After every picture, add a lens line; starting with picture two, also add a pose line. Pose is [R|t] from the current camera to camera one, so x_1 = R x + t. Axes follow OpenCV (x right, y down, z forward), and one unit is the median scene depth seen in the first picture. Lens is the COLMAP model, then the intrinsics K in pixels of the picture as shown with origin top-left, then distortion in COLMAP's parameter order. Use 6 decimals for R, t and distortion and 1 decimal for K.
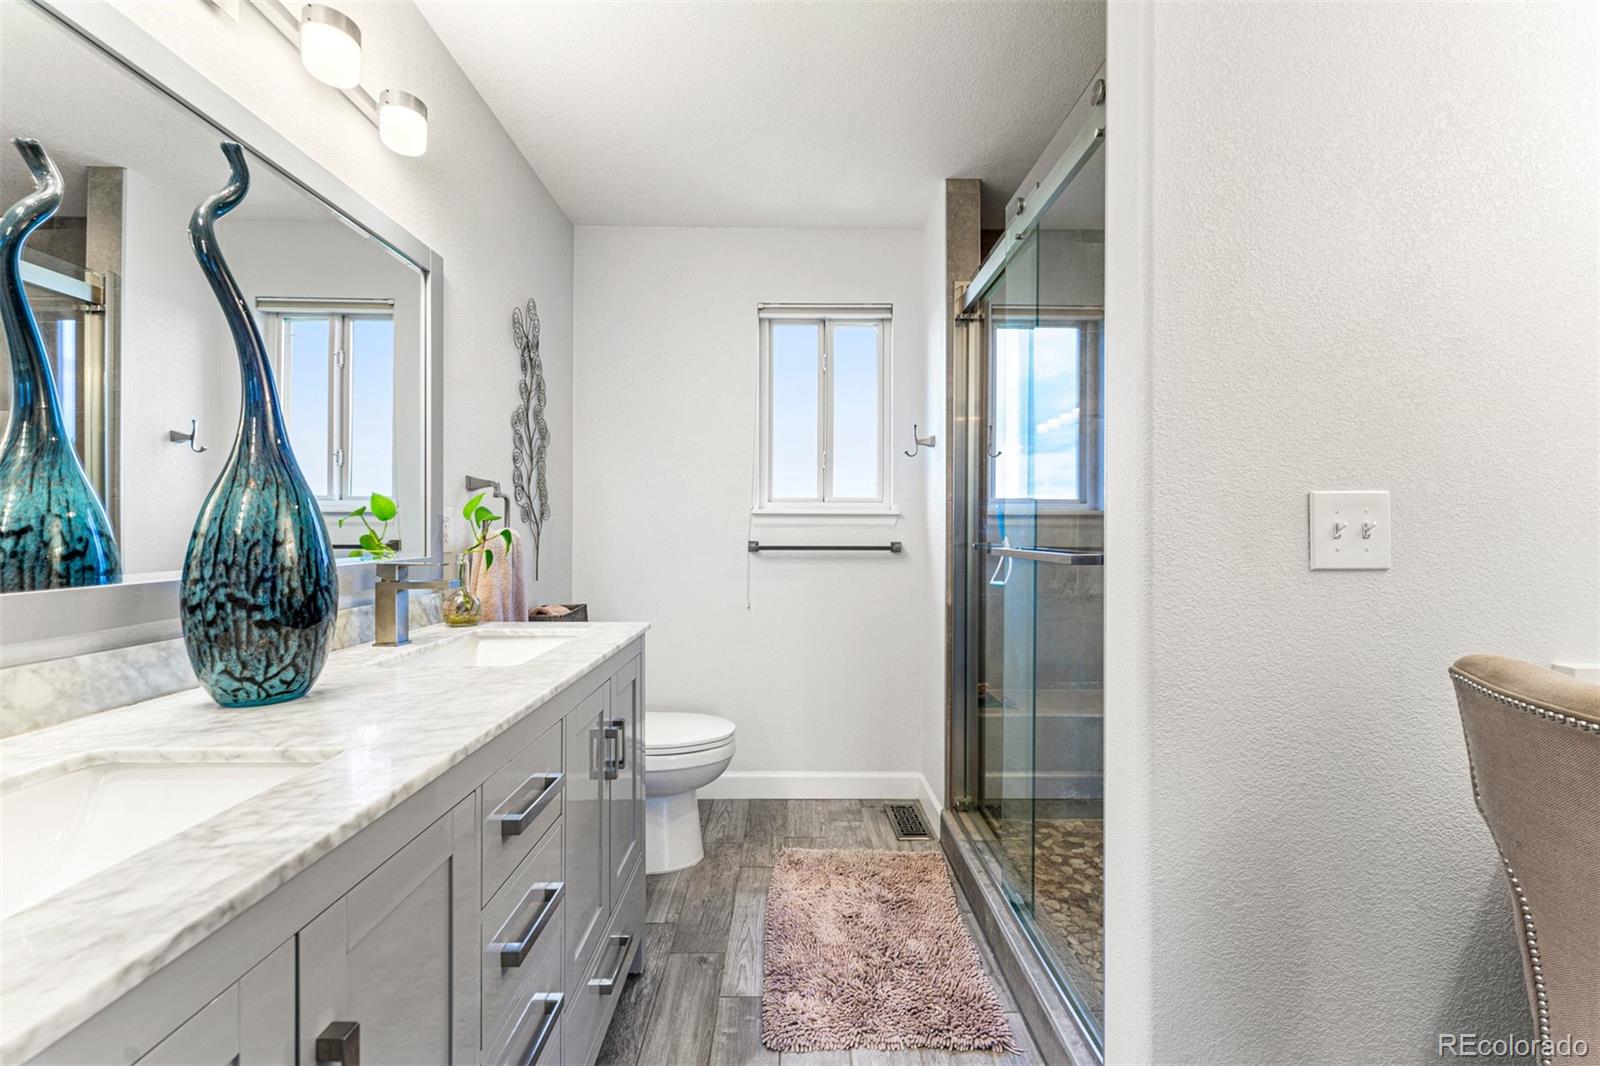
lens RADIAL K [[638.3, 0, 798.1], [0, 638.3, 532.0], [0, 0, 1]] dist [0.004585, 0.000197]
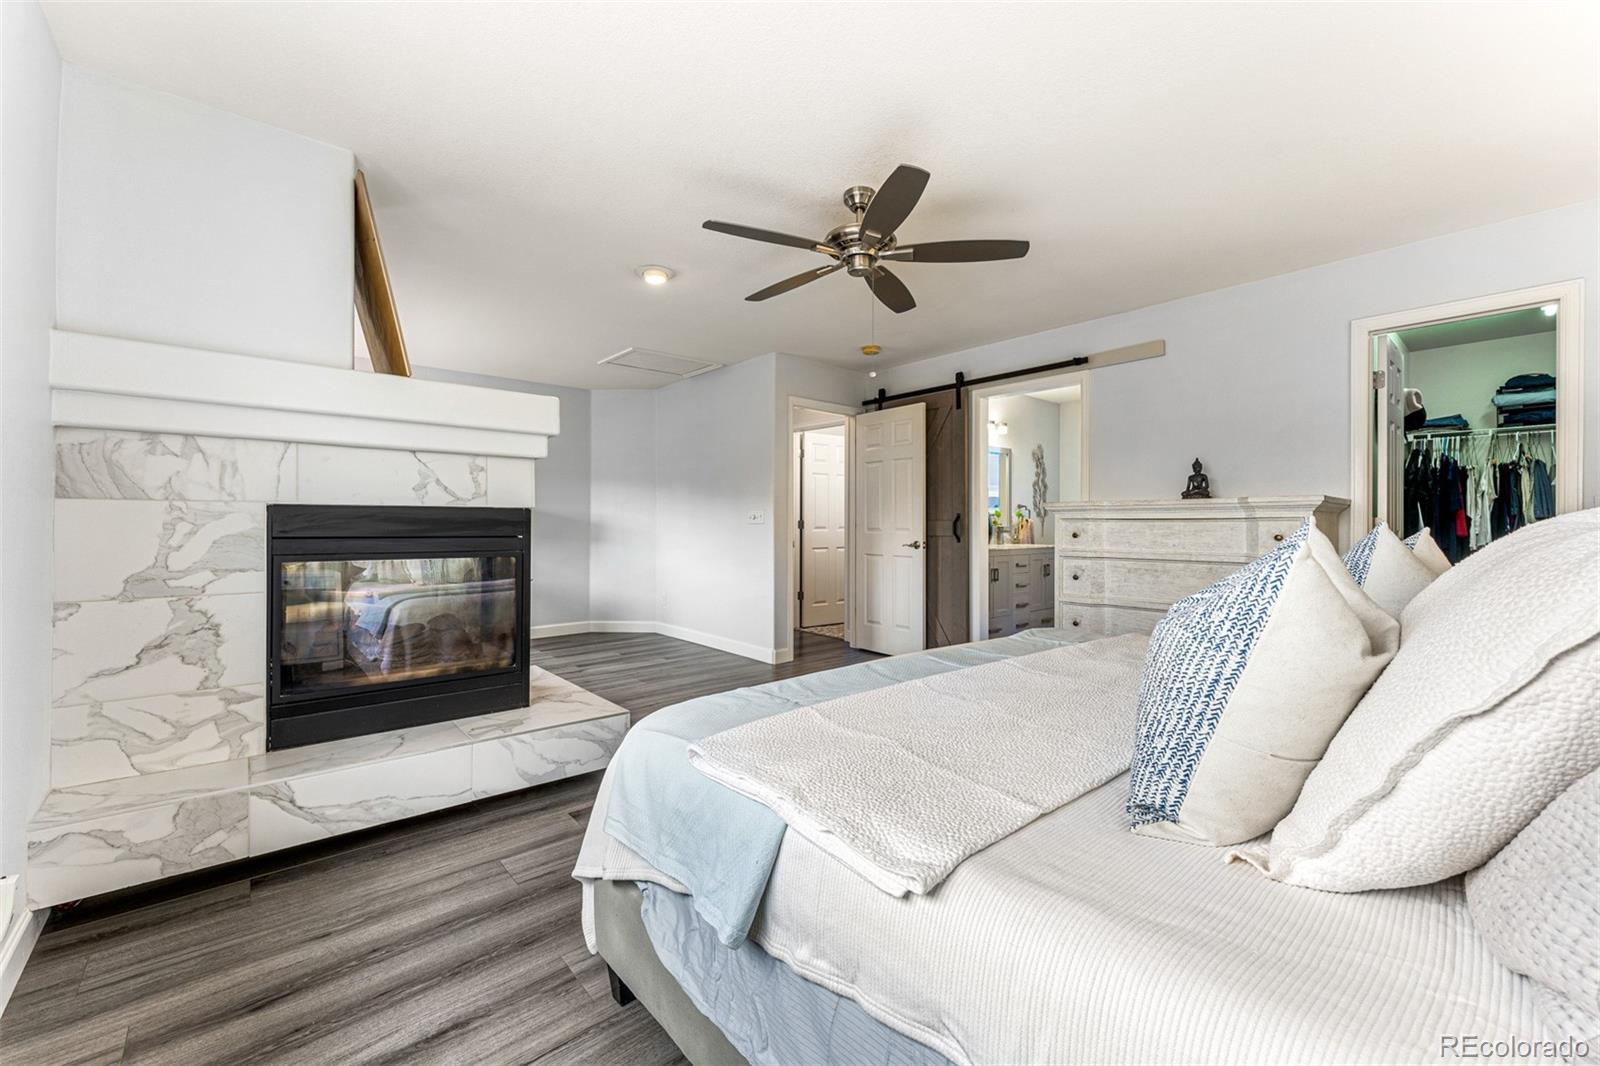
lens RADIAL K [[638.3, 0, 798.1], [0, 638.3, 532.0], [0, 0, 1]] dist [0.004585, 0.000197]
pose [[0.643511, 0.003055, -0.765431, 1.302427], [0.002453, 0.999979, 0.006053, 0.038638], [0.765433, -0.005773, 0.643490, -2.050012]]
